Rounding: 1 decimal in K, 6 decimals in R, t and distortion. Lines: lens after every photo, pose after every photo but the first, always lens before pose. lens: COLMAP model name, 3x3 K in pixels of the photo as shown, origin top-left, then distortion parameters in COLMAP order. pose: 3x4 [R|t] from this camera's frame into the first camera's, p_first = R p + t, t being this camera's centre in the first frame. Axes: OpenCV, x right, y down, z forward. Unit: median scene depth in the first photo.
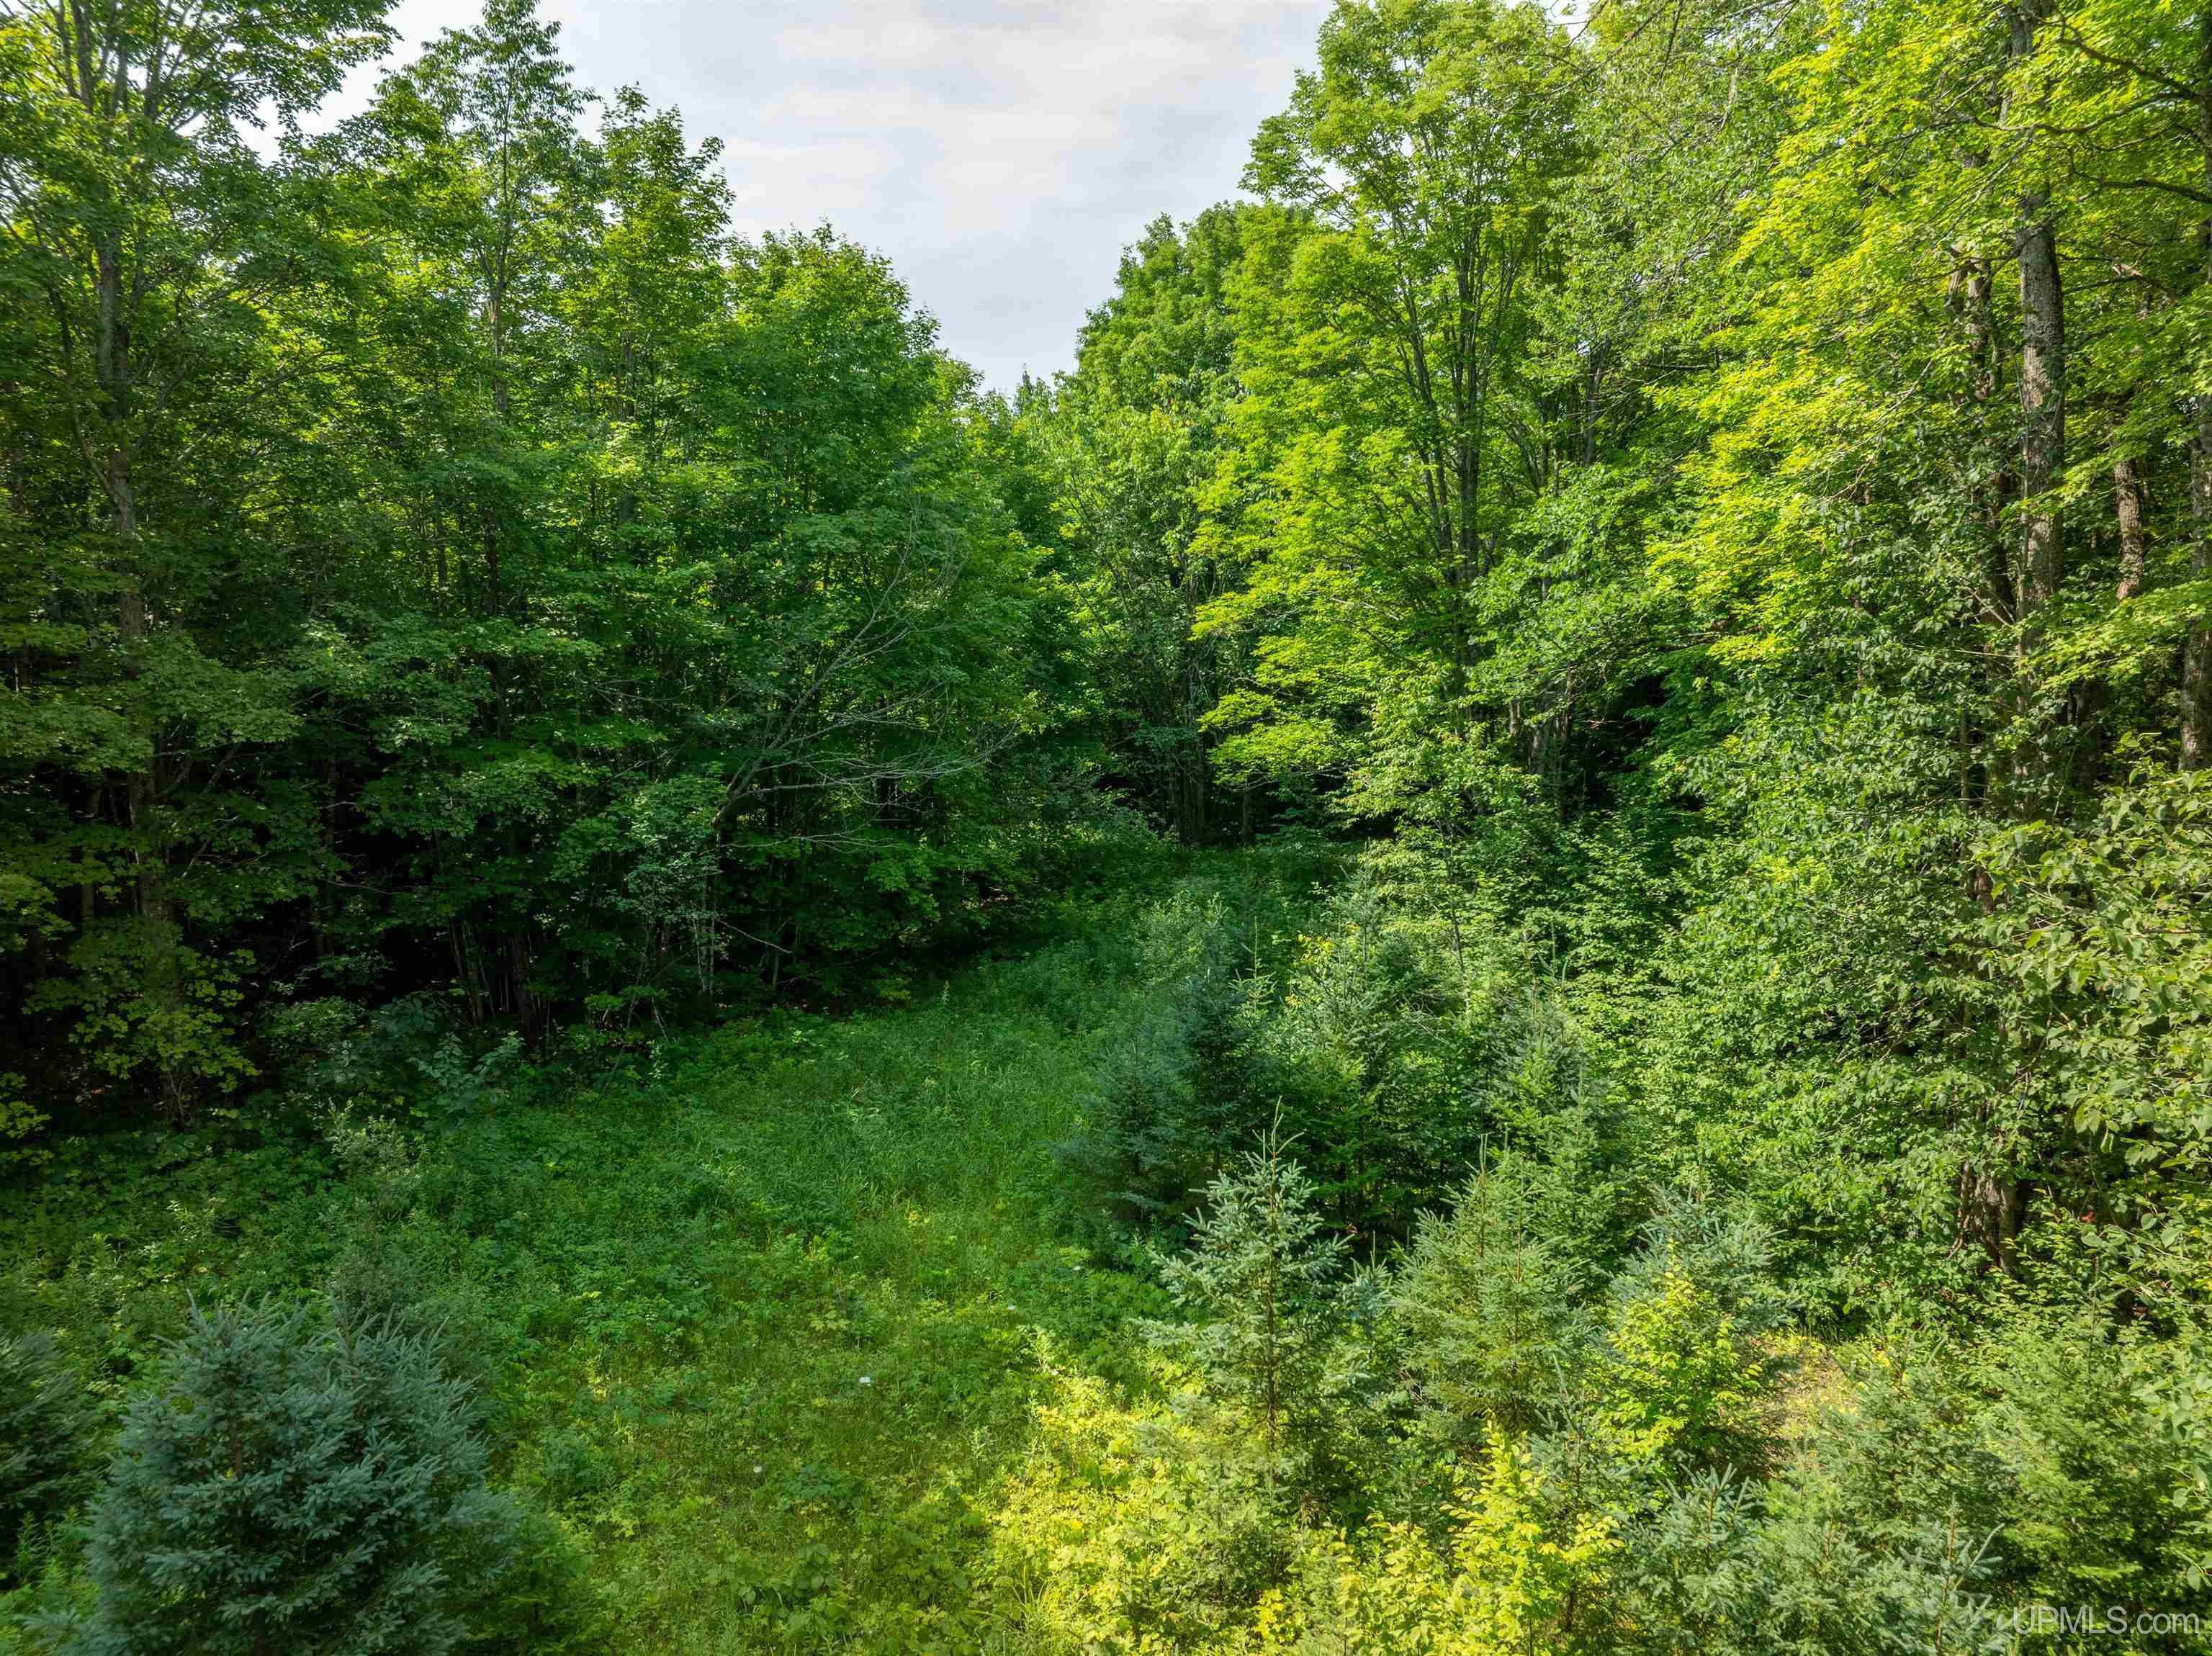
lens RADIAL K [[1538.5, 0, 1104.0], [0, 1538.5, 815.6], [0, 0, 1]] dist [-0.043037, 0.005089]
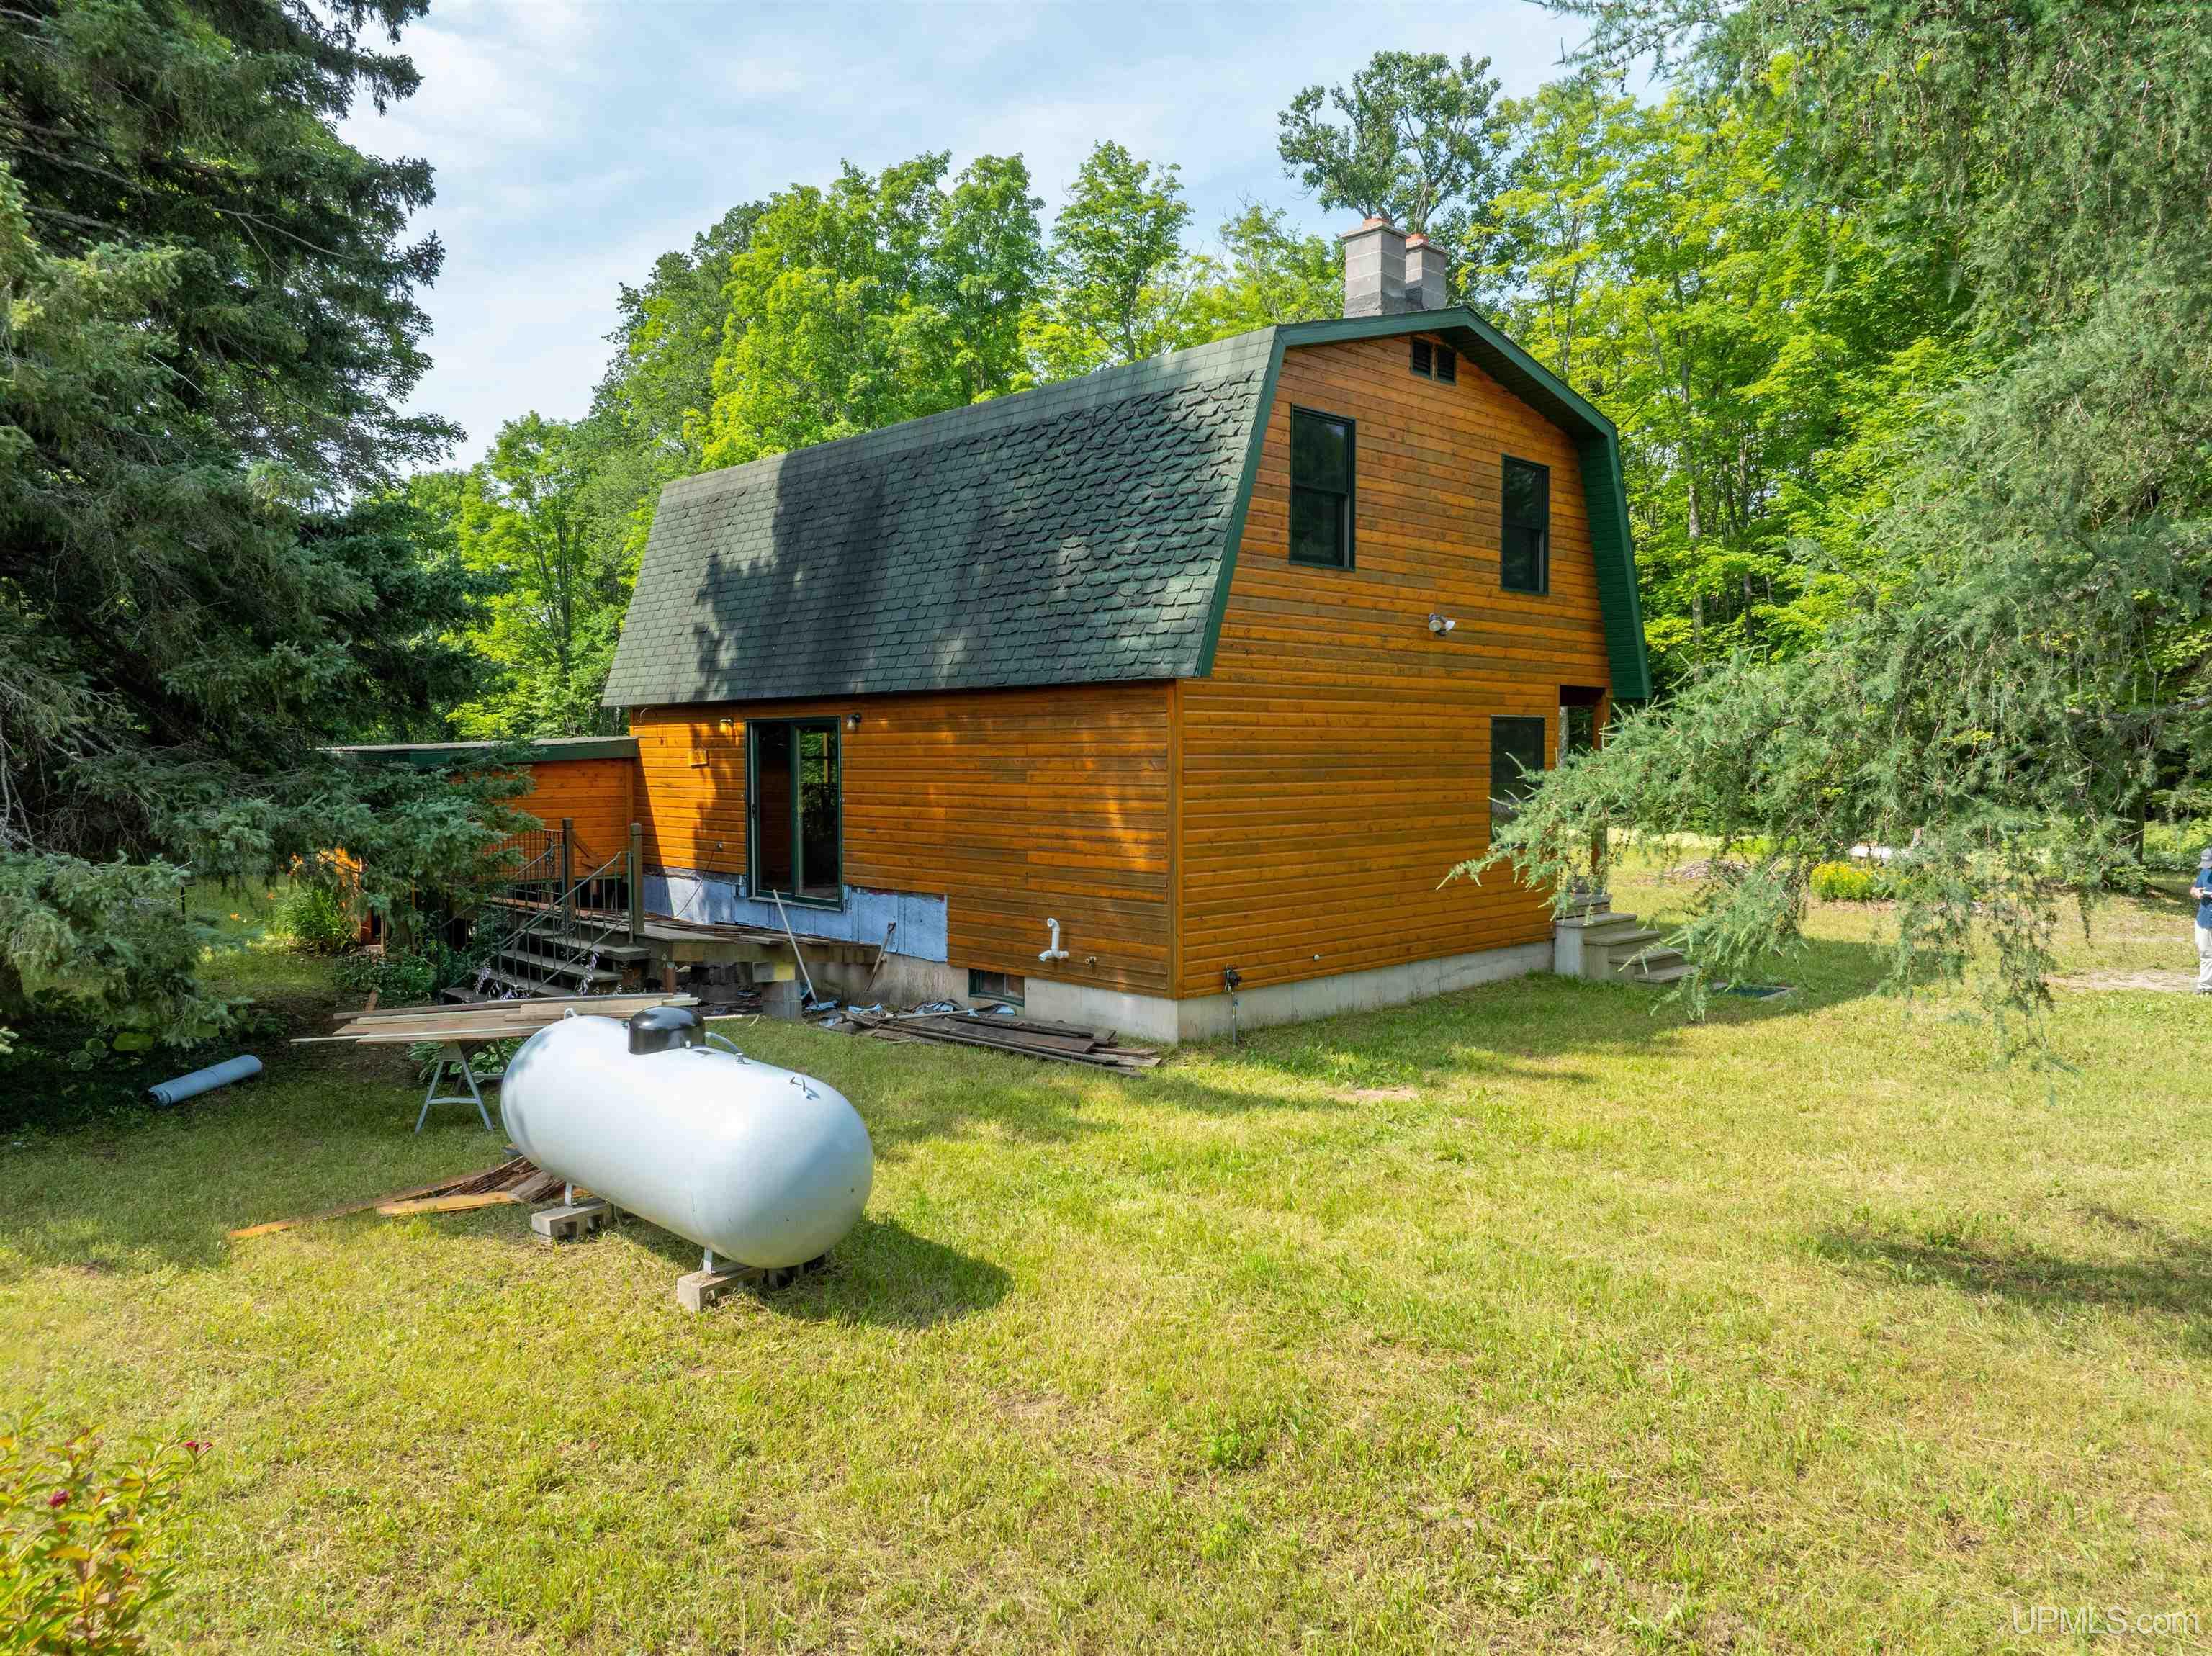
lens RADIAL K [[1538.5, 0, 1104.0], [0, 1538.5, 815.6], [0, 0, 1]] dist [-0.043037, 0.005089]
pose [[0.845246, -0.028199, 0.533632, -0.363384], [0.090100, 0.991830, -0.090303, 0.417972], [-0.526726, 0.124409, 0.840882, -1.530099]]
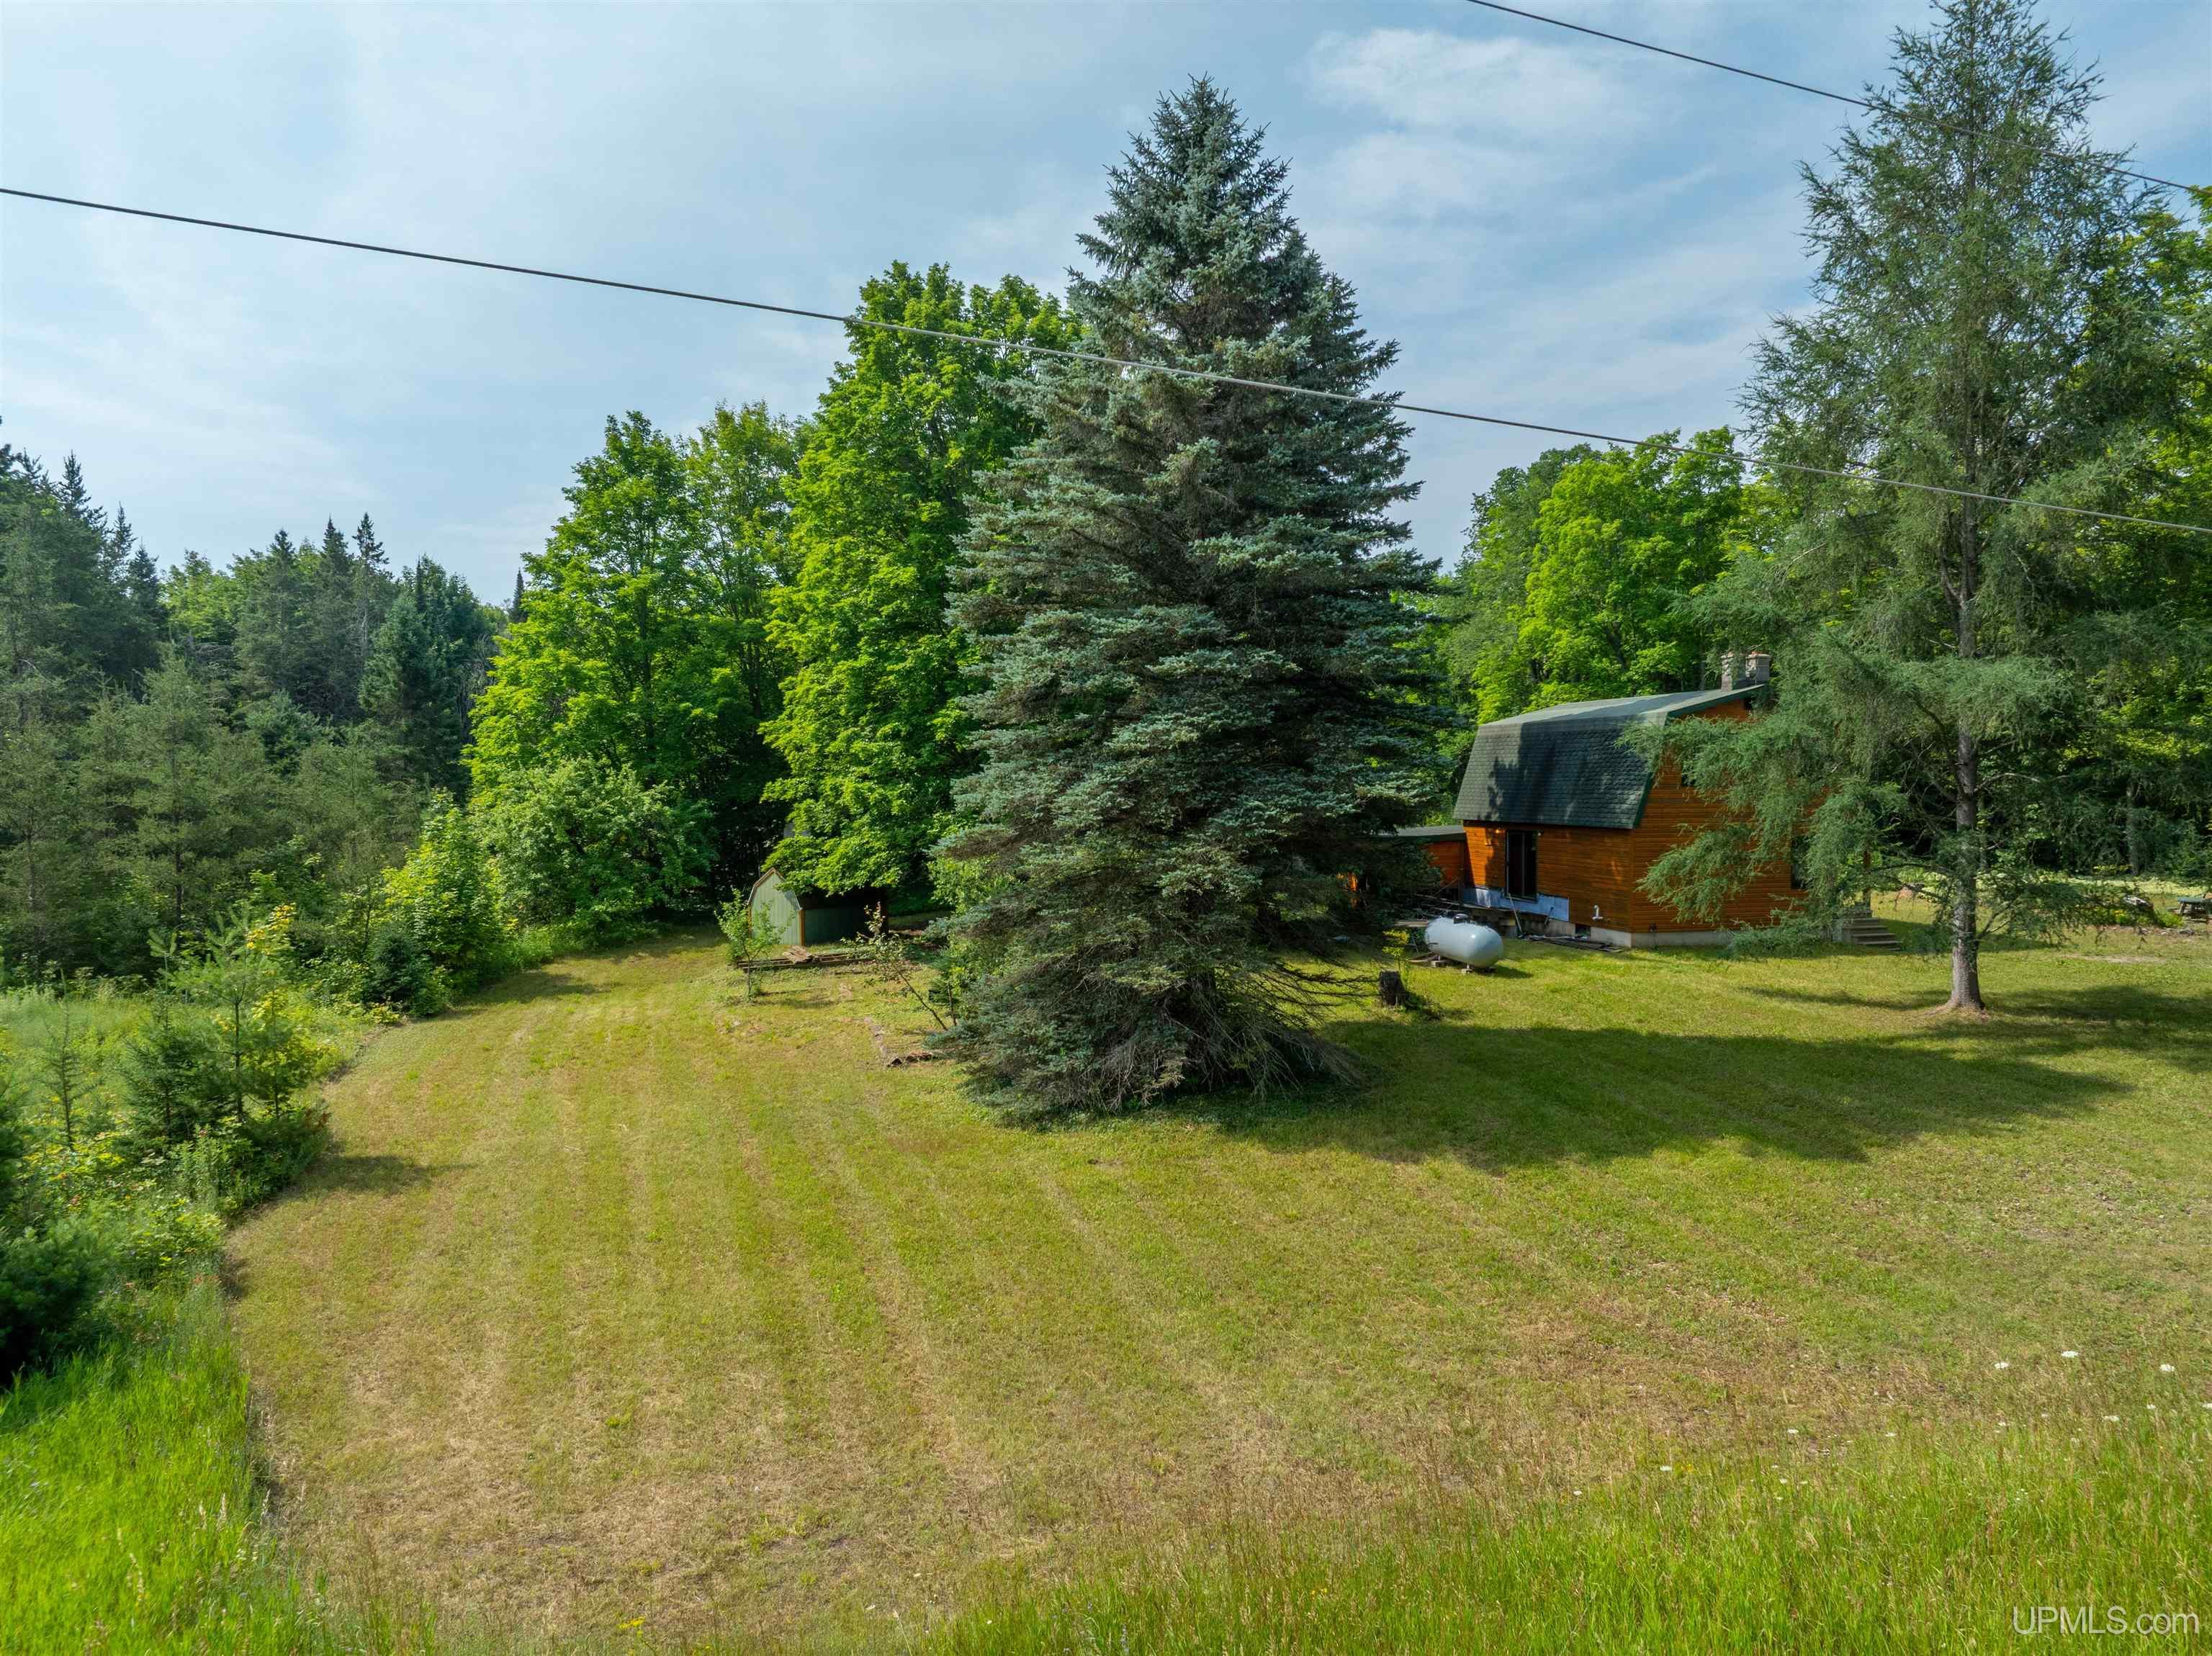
lens RADIAL K [[1538.5, 0, 1104.0], [0, 1538.5, 815.6], [0, 0, 1]] dist [-0.043037, 0.005089]
pose [[0.999841, -0.008202, 0.015859, -0.594256], [0.010260, 0.990876, -0.134383, 0.507285], [-0.014612, 0.134525, 0.990803, -2.506783]]
